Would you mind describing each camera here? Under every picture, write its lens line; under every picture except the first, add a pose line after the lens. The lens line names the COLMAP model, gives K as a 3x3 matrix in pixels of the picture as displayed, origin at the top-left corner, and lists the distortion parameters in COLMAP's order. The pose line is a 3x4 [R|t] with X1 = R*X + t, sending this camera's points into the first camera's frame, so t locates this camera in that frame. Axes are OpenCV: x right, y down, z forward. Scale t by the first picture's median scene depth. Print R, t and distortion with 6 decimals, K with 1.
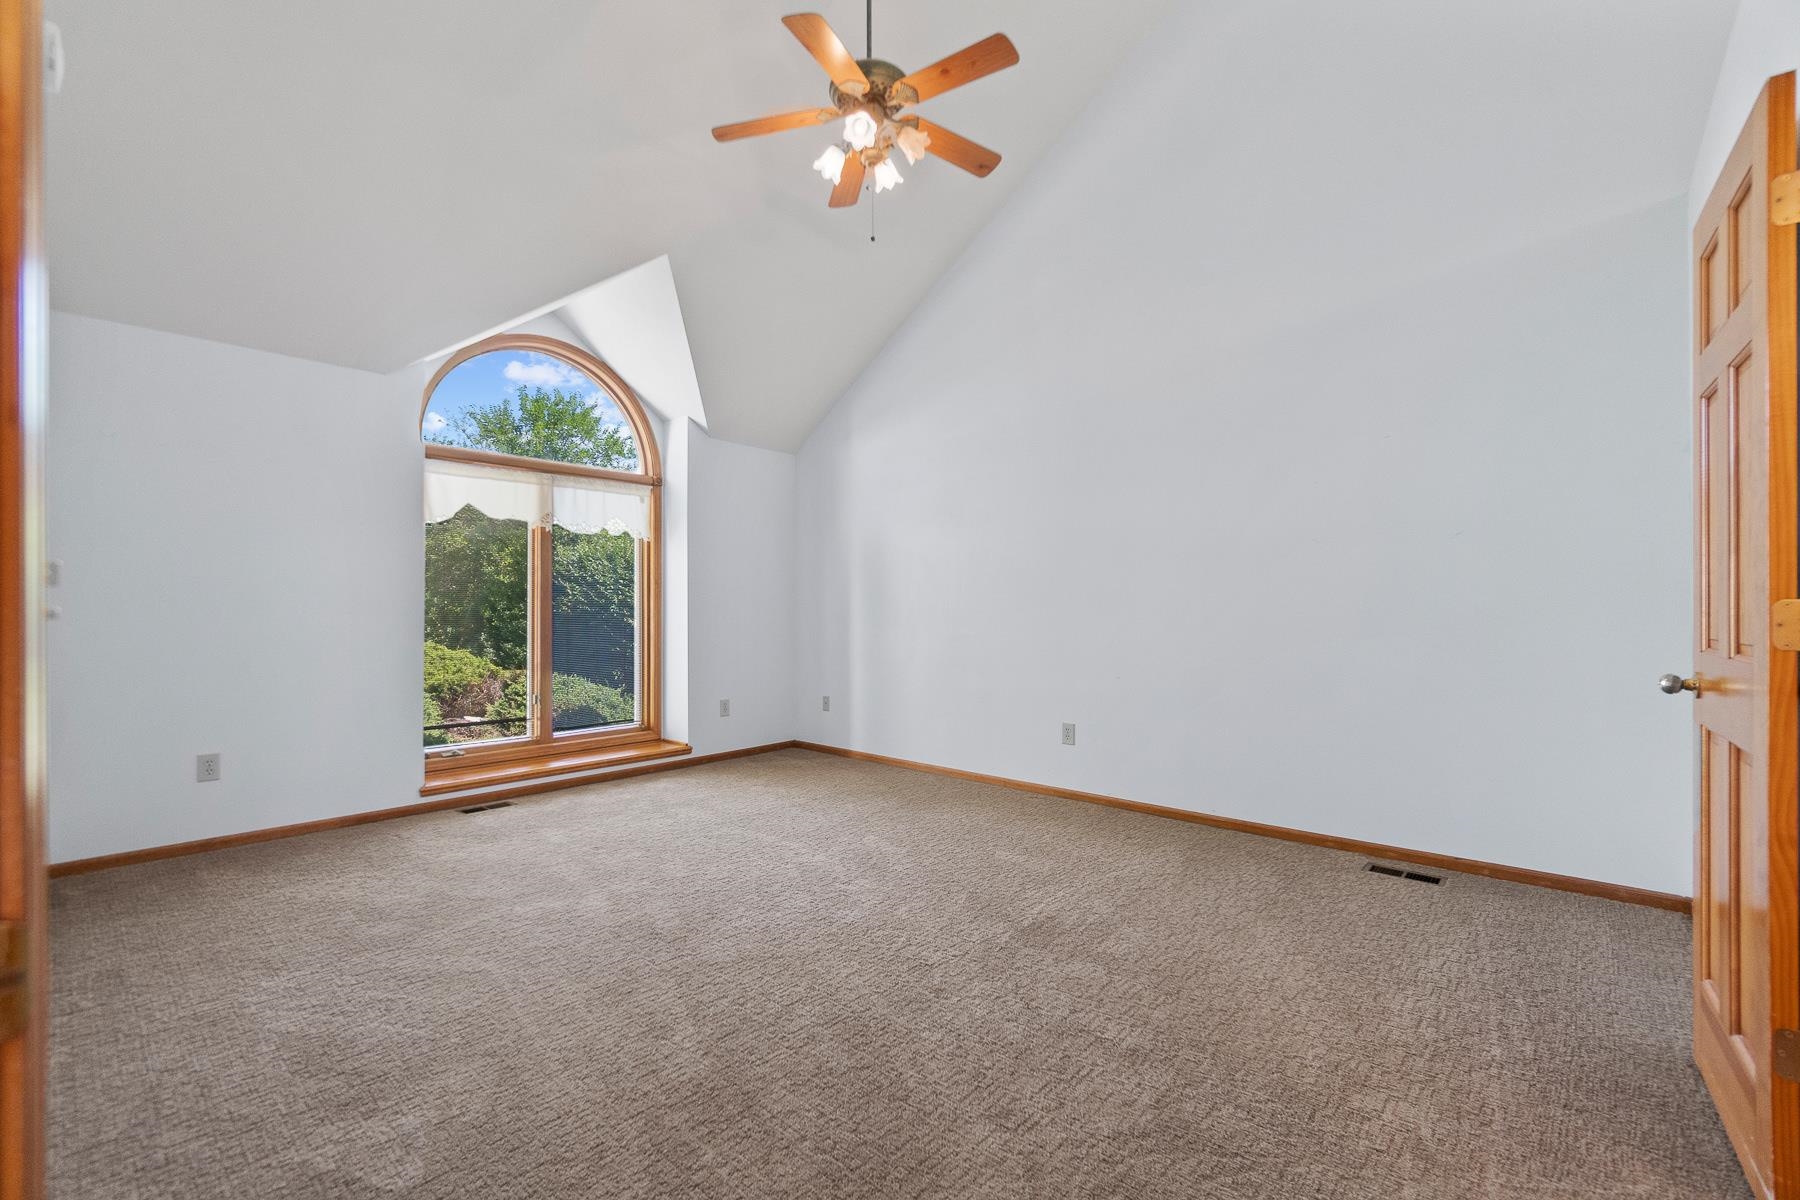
lens RADIAL K [[776.5, 0, 889.2], [0, 776.5, 608.2], [0, 0, 1]] dist [-0.008207, 0.003719]
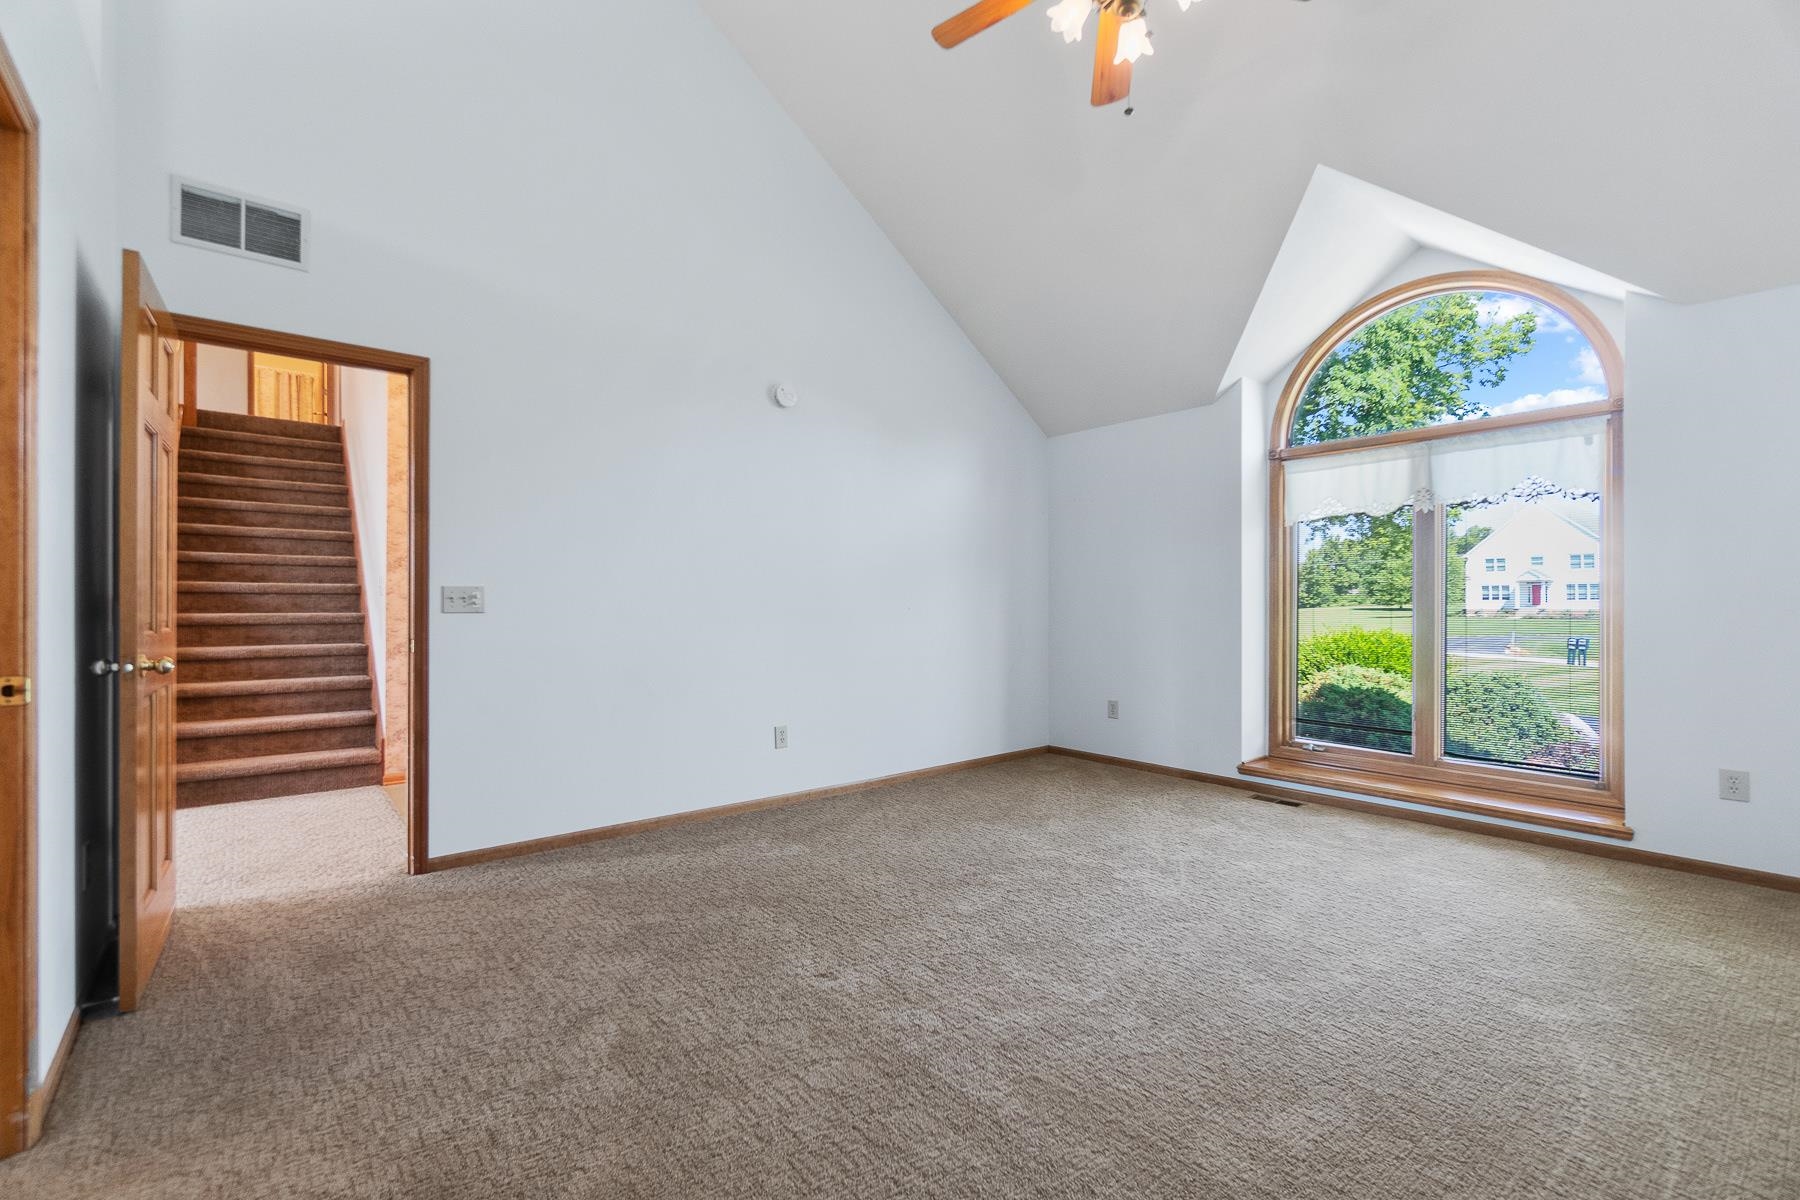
lens RADIAL K [[776.5, 0, 890.8], [0, 776.5, 604.5], [0, 0, 1]] dist [-0.008207, 0.003719]
pose [[-0.153946, -0.006618, -0.988057, 0.698558], [-0.005294, 0.999969, -0.005873, 0.013967], [0.988065, 0.004327, -0.153976, 0.834417]]
